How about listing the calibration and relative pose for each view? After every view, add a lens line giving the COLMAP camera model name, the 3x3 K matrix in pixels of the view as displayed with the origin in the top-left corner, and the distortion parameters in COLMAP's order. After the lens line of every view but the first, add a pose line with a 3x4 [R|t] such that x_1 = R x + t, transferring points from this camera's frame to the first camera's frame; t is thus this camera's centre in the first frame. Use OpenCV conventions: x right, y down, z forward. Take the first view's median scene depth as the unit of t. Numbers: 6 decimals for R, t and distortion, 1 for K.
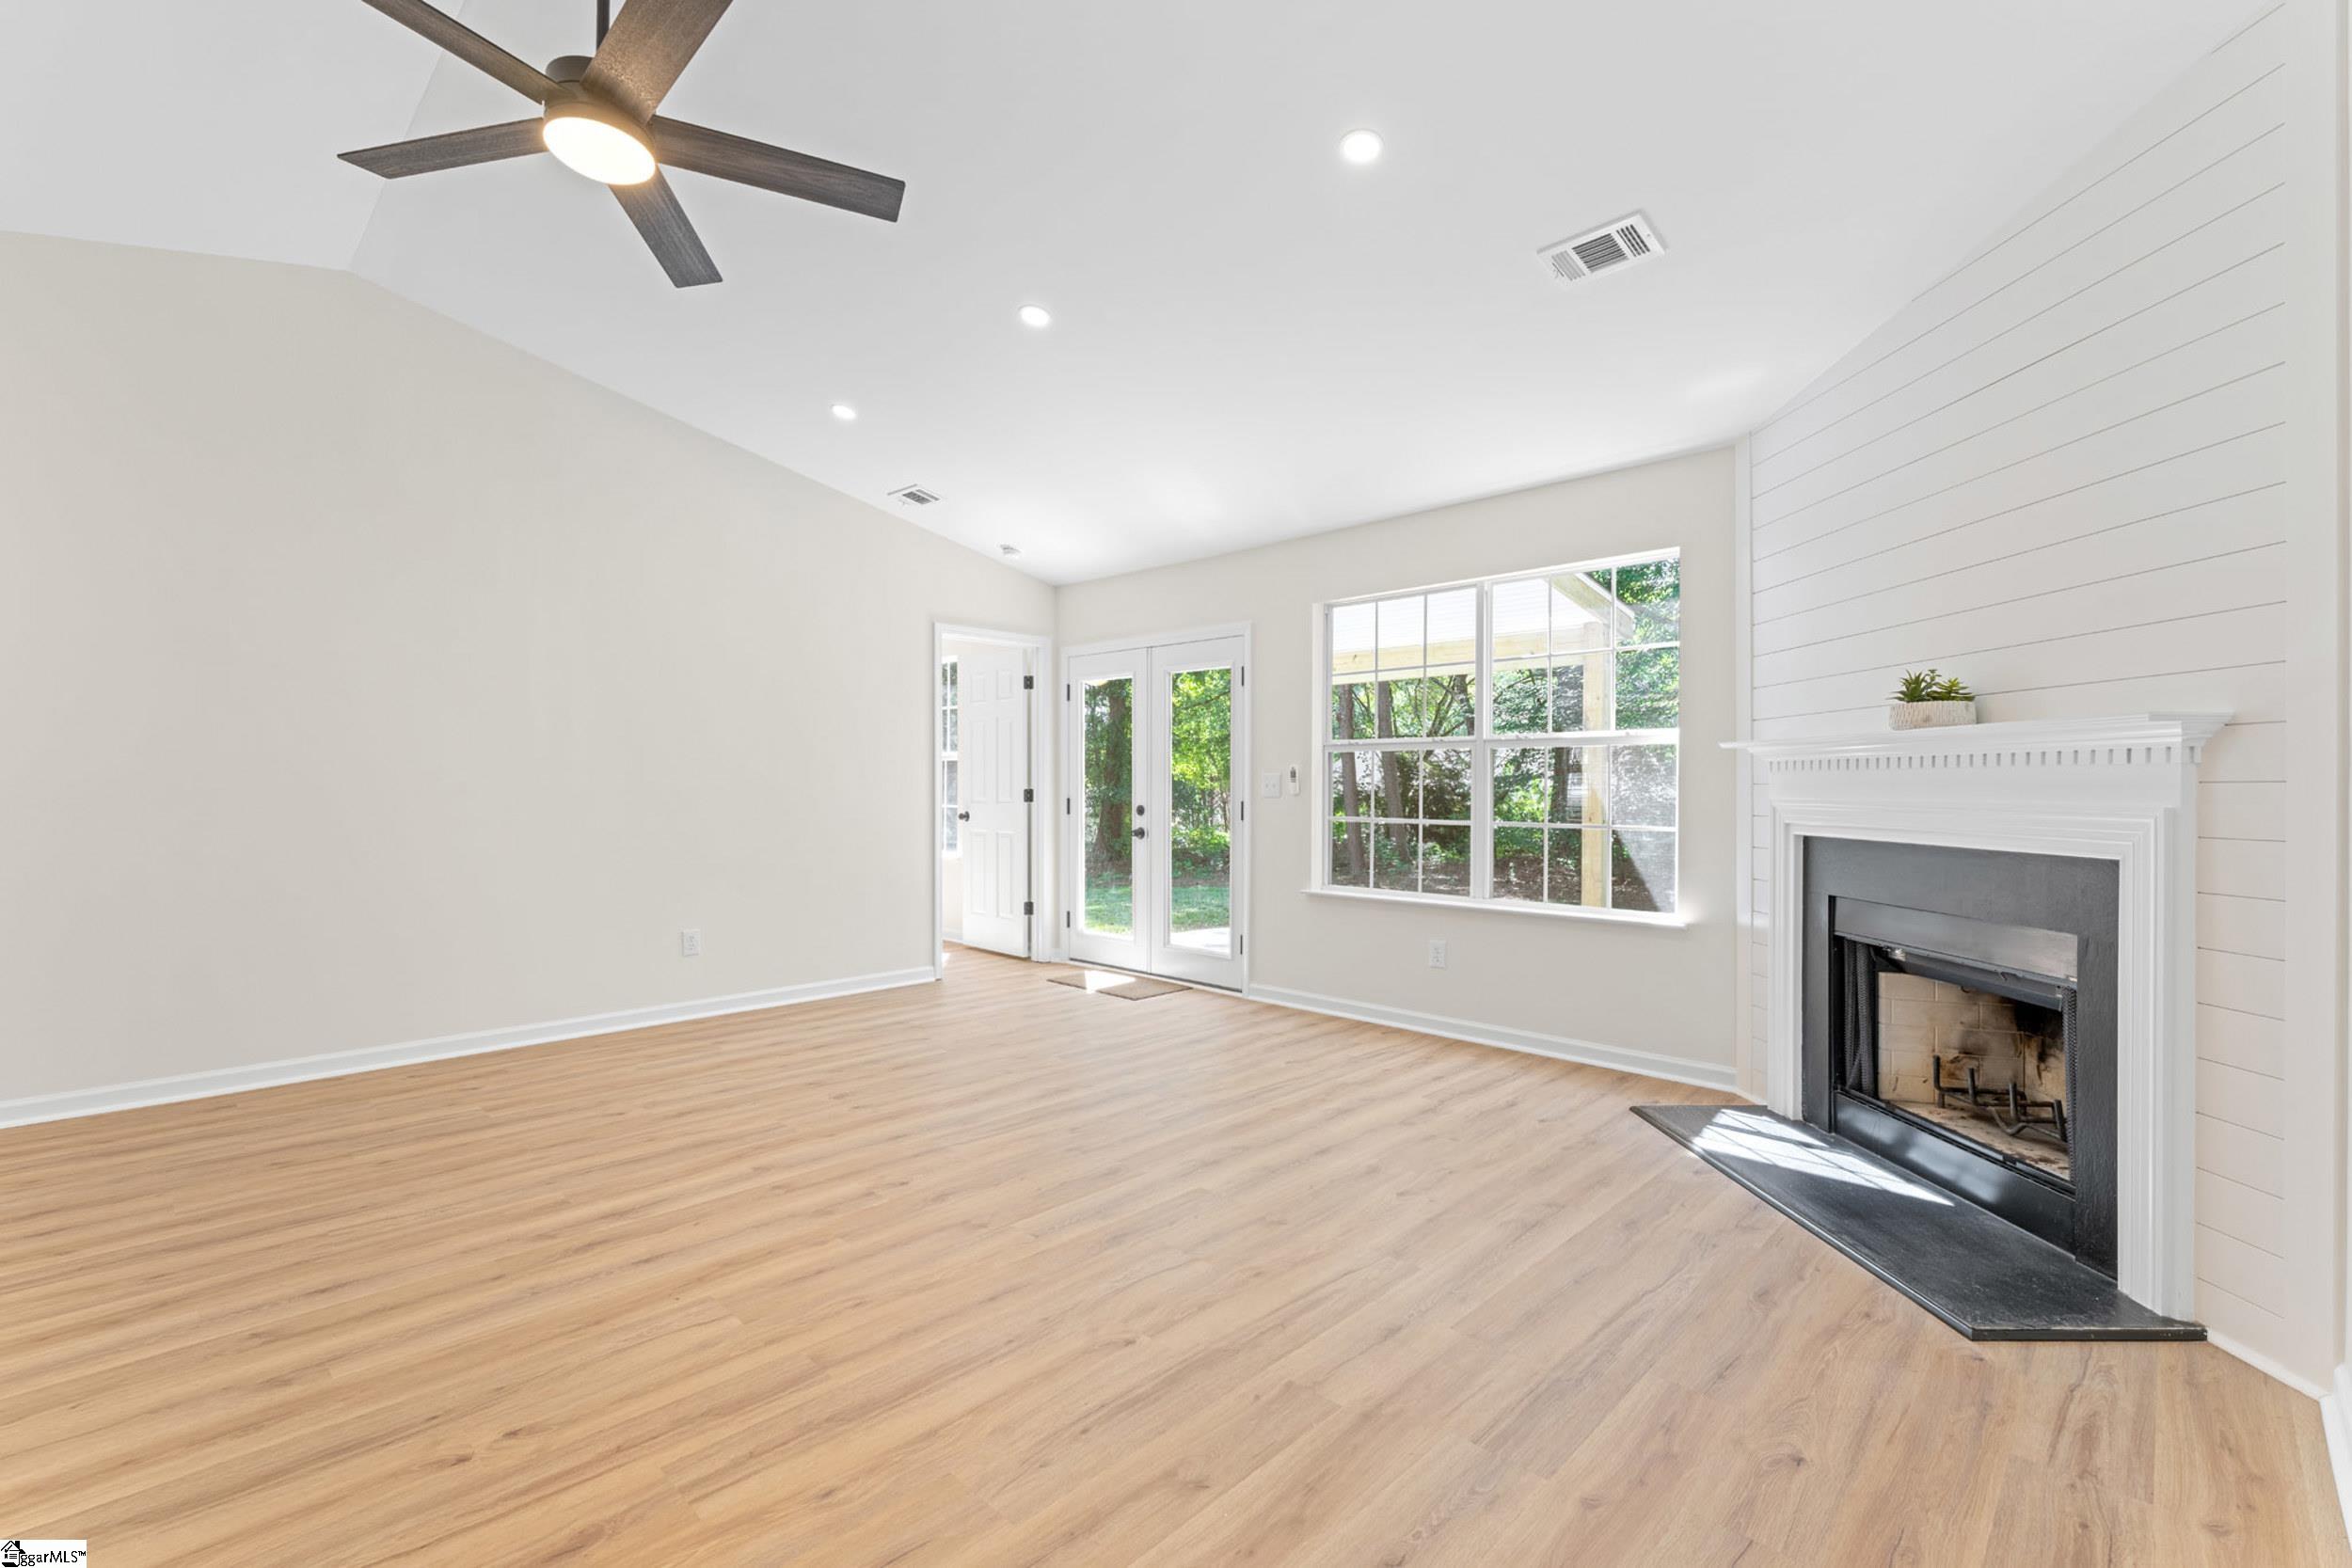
lens RADIAL K [[1030.4, 0, 1162.1], [0, 1030.4, 793.9], [0, 0, 1]] dist [0.000523, 0.000067]
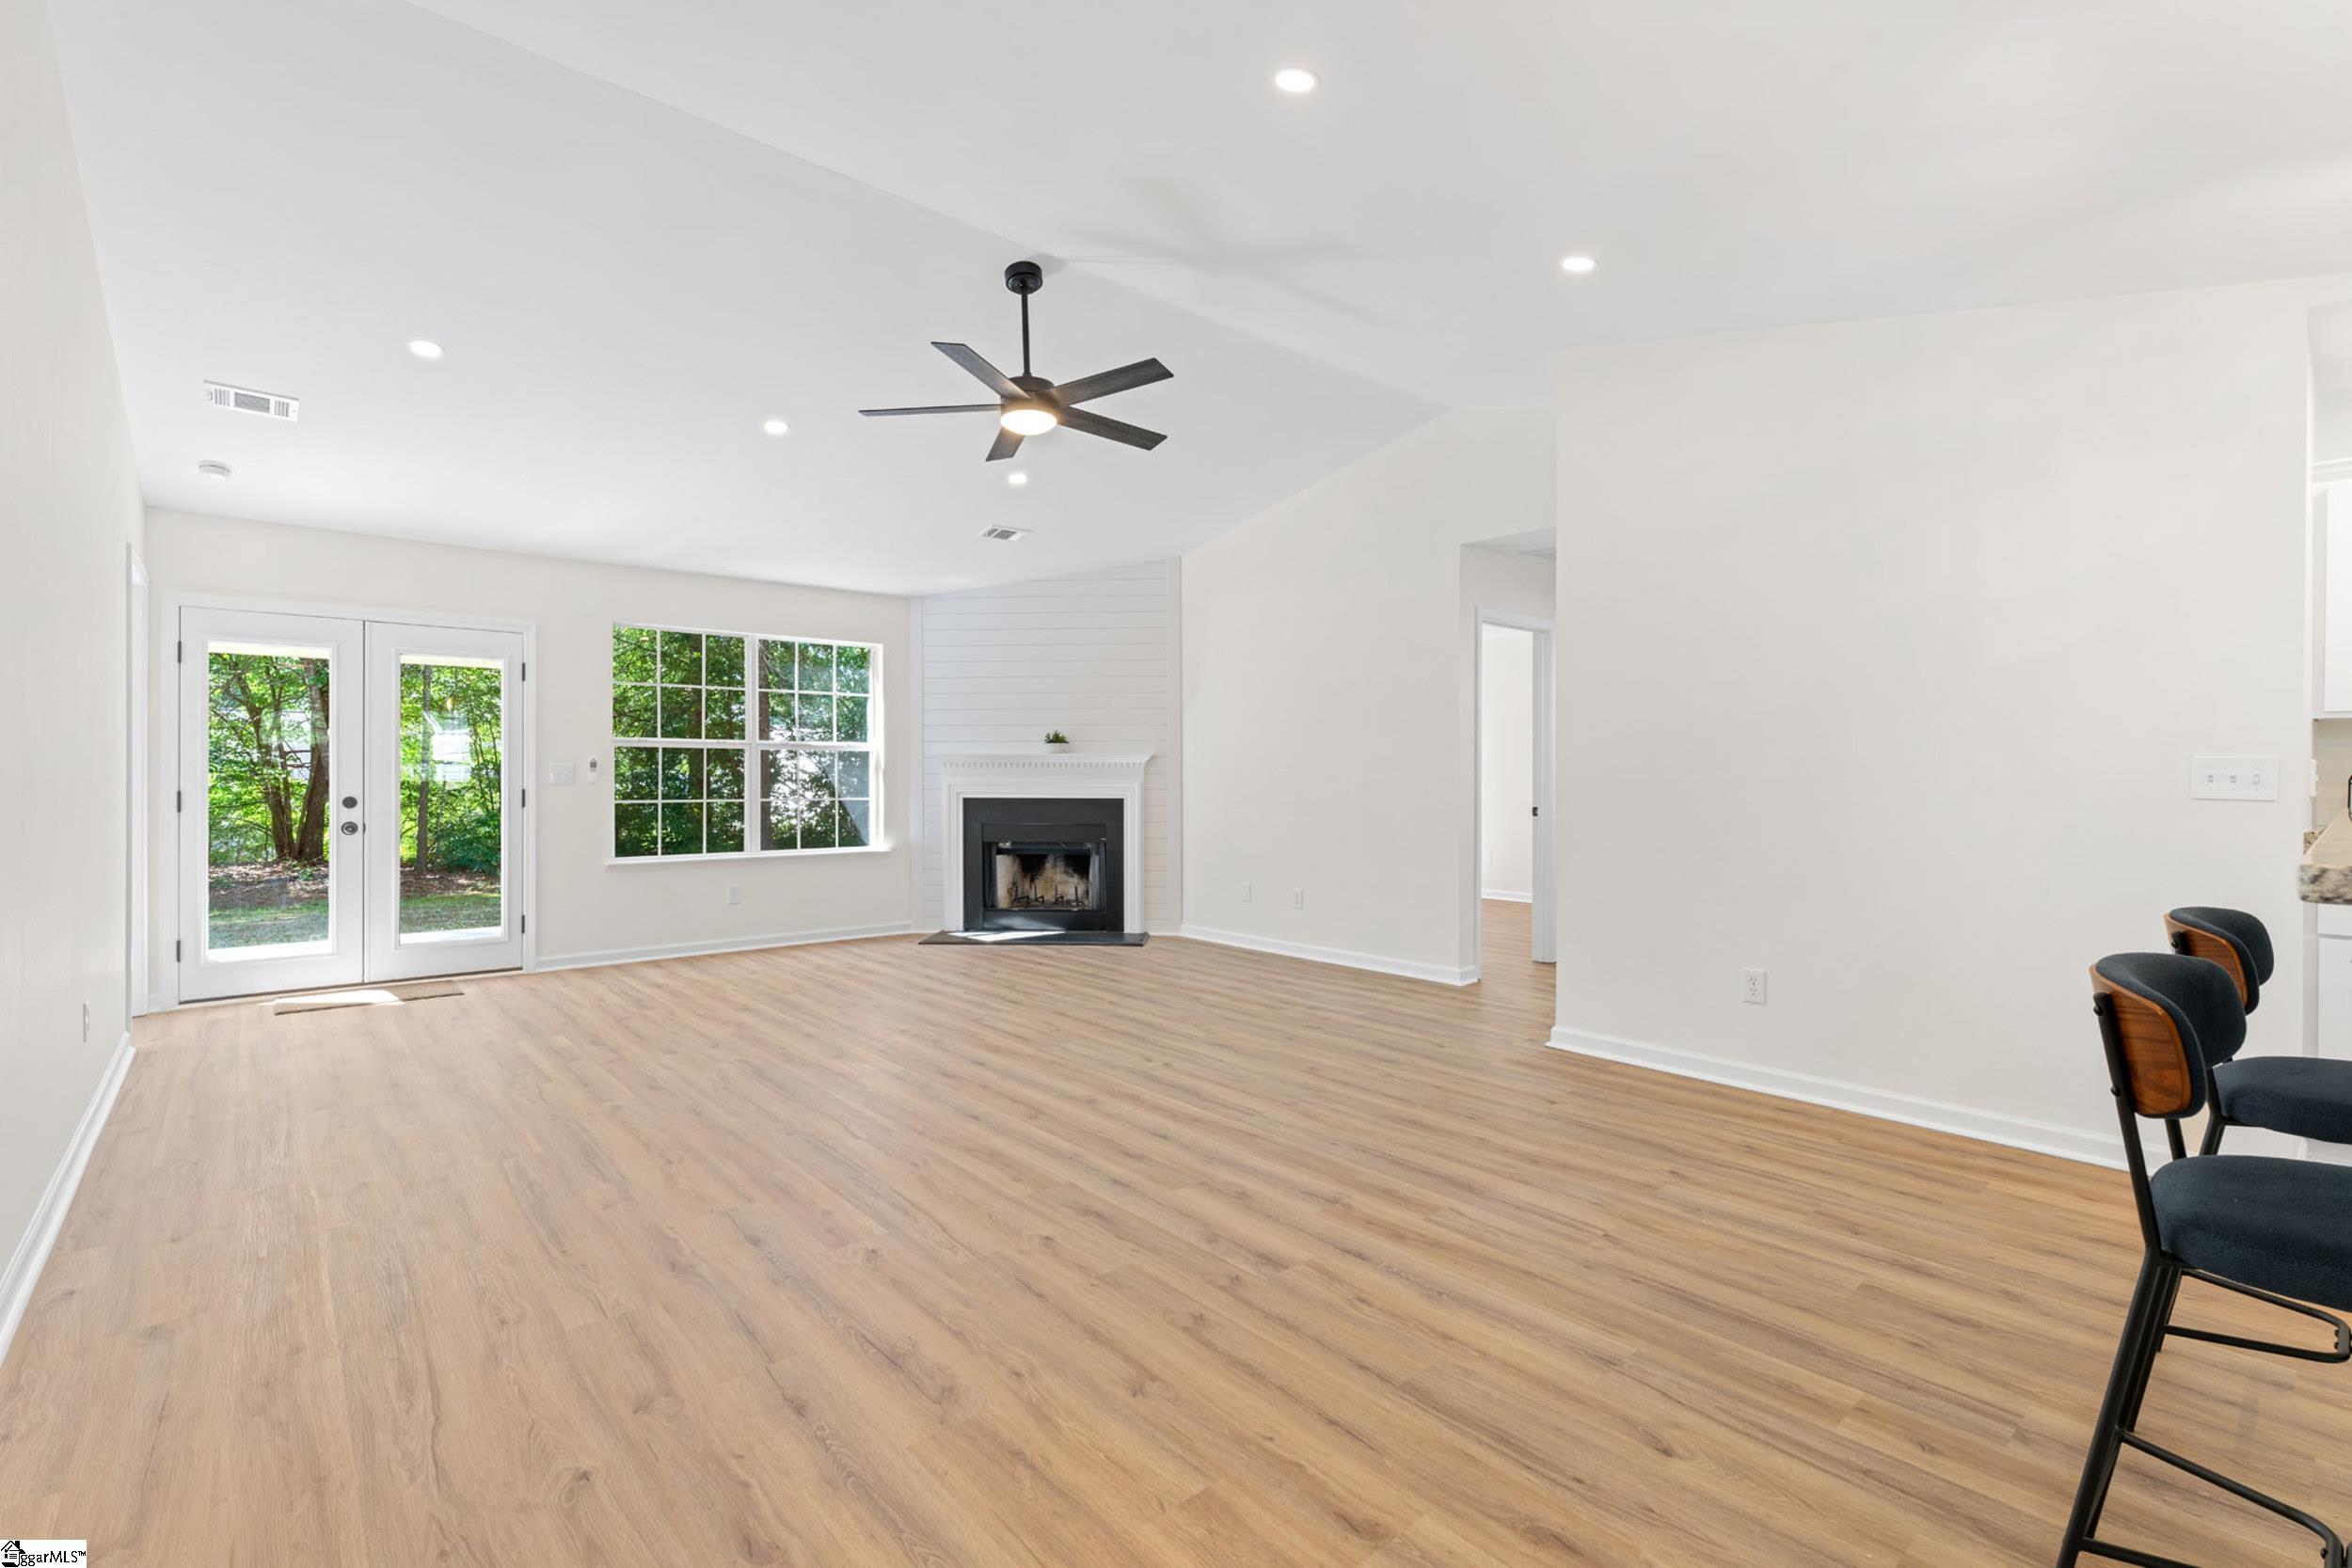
lens RADIAL K [[1054.6, 0, 1173.9], [0, 1054.6, 773.6], [0, 0, 1]] dist [-0.003703, 0.000165]
pose [[0.071997, 0.001448, 0.997404, -1.669337], [0.007898, 0.999967, -0.002022, -0.002639], [-0.997374, 0.008023, 0.071983, 0.439573]]
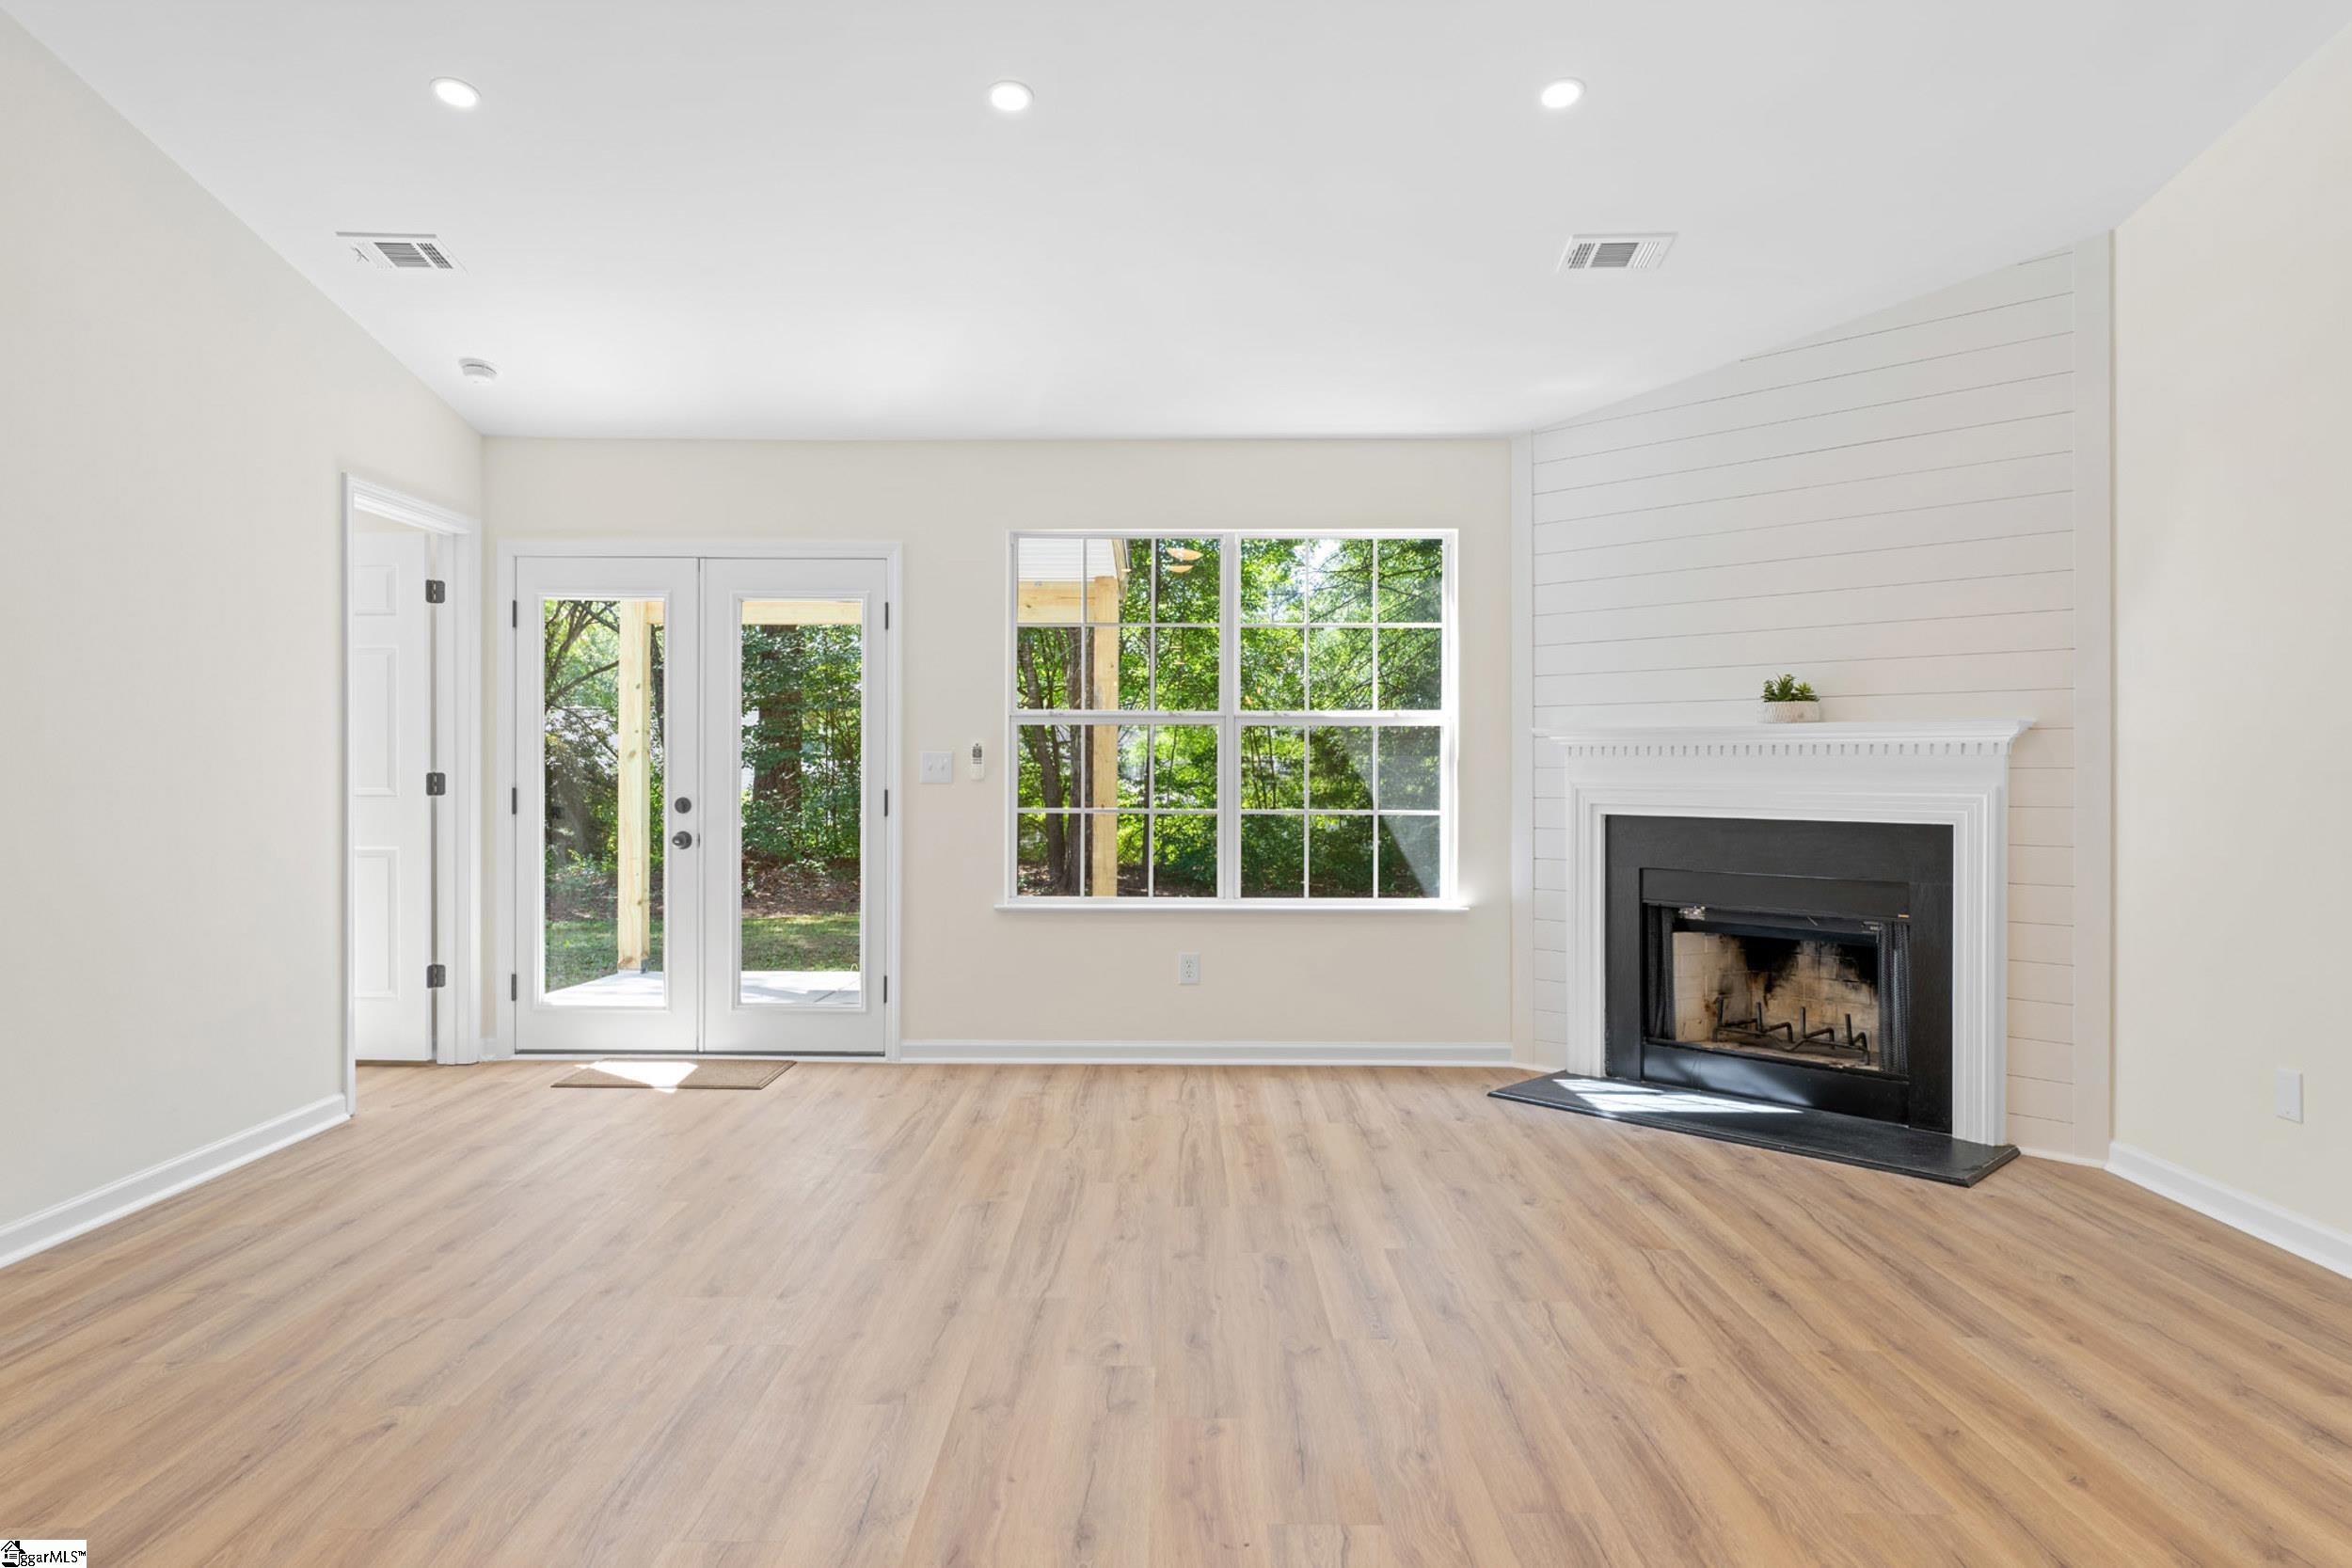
lens RADIAL K [[1412.8, 0, 1165.8], [0, 1412.8, 775.4], [0, 0, 1]] dist [0.001949, -0.002394]
pose [[0.716924, -0.002985, 0.697145, -0.817770], [0.003742, 0.999993, 0.000433, -0.004297], [-0.697142, 0.002298, 0.716930, 0.274457]]
